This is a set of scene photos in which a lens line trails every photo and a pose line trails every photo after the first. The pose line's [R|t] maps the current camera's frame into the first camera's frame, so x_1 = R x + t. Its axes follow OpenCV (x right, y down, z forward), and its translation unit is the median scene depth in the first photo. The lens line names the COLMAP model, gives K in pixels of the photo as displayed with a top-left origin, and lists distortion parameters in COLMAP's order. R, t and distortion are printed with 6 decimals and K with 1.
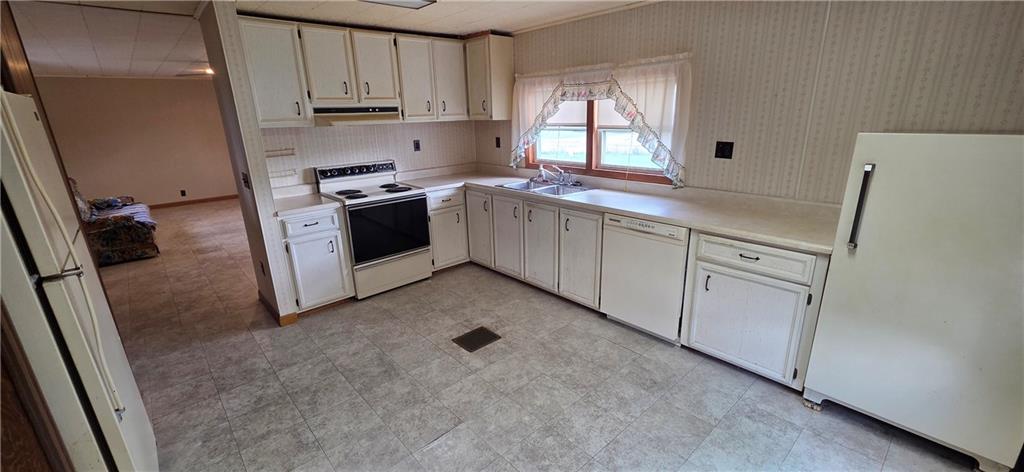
lens RADIAL K [[415.3, 0, 509.6], [0, 415.3, 235.4], [0, 0, 1]] dist [0.000970, 0.000039]
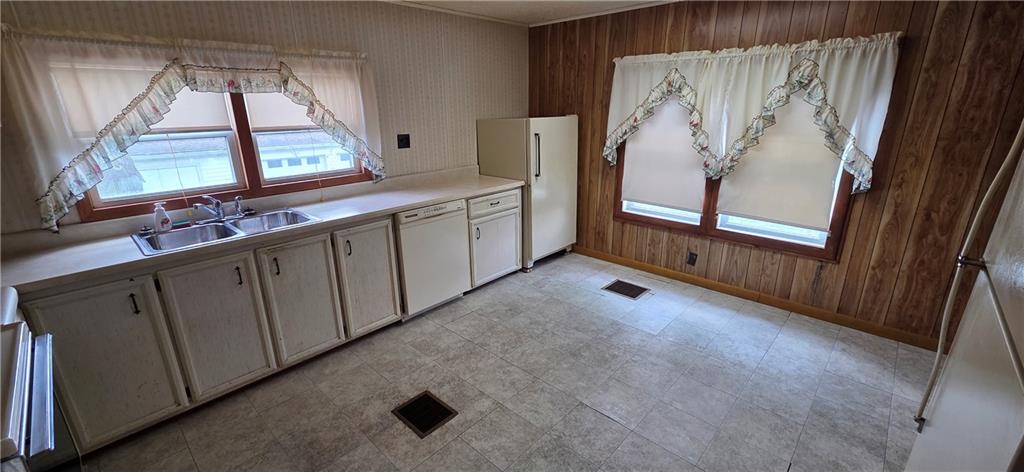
lens RADIAL K [[415.3, 0, 512.2], [0, 415.3, 235.8], [0, 0, 1]] dist [0.000970, 0.000039]
pose [[-0.088050, -0.273697, 0.957777, -0.691122], [0.299233, 0.909835, 0.287506, -0.194657], [-0.950109, 0.311914, 0.001788, 0.733866]]
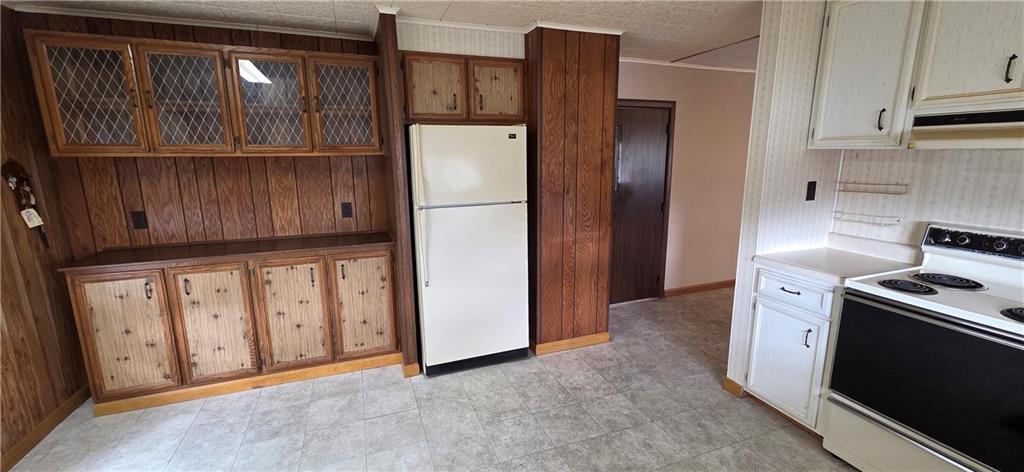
lens RADIAL K [[415.3, 0, 511.2], [0, 415.3, 236.1], [0, 0, 1]] dist [0.000970, 0.000039]
pose [[-0.358059, 0.217217, -0.908080, 0.295285], [-0.249332, 0.915001, 0.317185, -0.222127], [0.899793, 0.339984, -0.273466, 0.792786]]
